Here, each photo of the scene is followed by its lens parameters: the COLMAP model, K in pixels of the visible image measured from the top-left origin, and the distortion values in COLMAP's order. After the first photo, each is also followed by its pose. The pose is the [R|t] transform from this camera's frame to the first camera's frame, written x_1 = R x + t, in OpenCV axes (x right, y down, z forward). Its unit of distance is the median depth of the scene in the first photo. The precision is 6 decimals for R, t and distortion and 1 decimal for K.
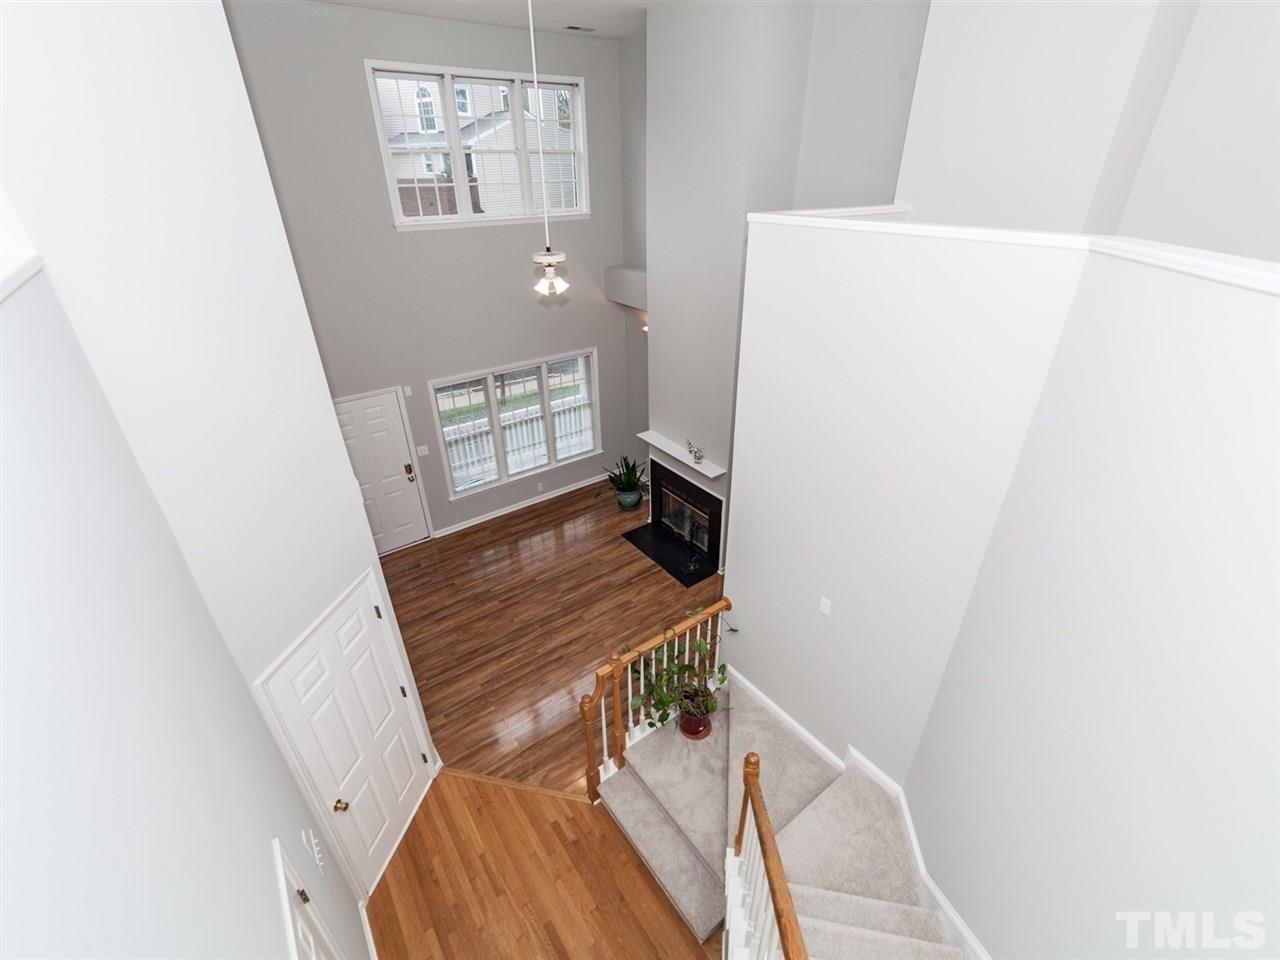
lens RADIAL K [[569.8, 0, 640.0], [0, 569.8, 480.0], [0, 0, 1]] dist [0.036315, 0.000218]
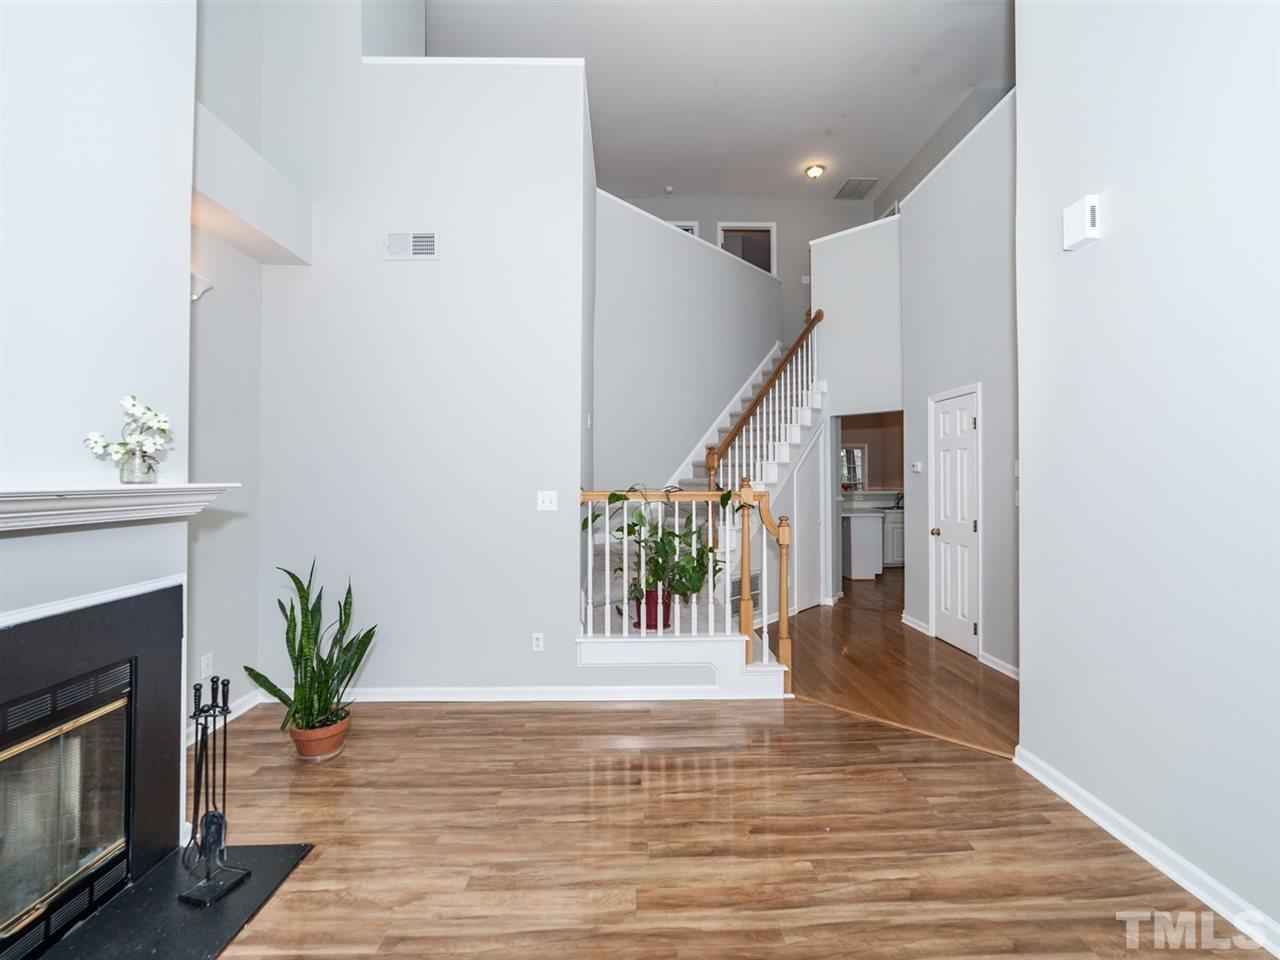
lens RADIAL K [[569.8, 0, 640.0], [0, 569.8, 480.0], [0, 0, 1]] dist [0.036315, 0.000218]
pose [[-0.816110, 0.014827, 0.577706, -0.302313], [0.292442, 0.872819, 0.390723, -0.080146], [-0.498440, 0.487819, -0.716653, 1.184826]]
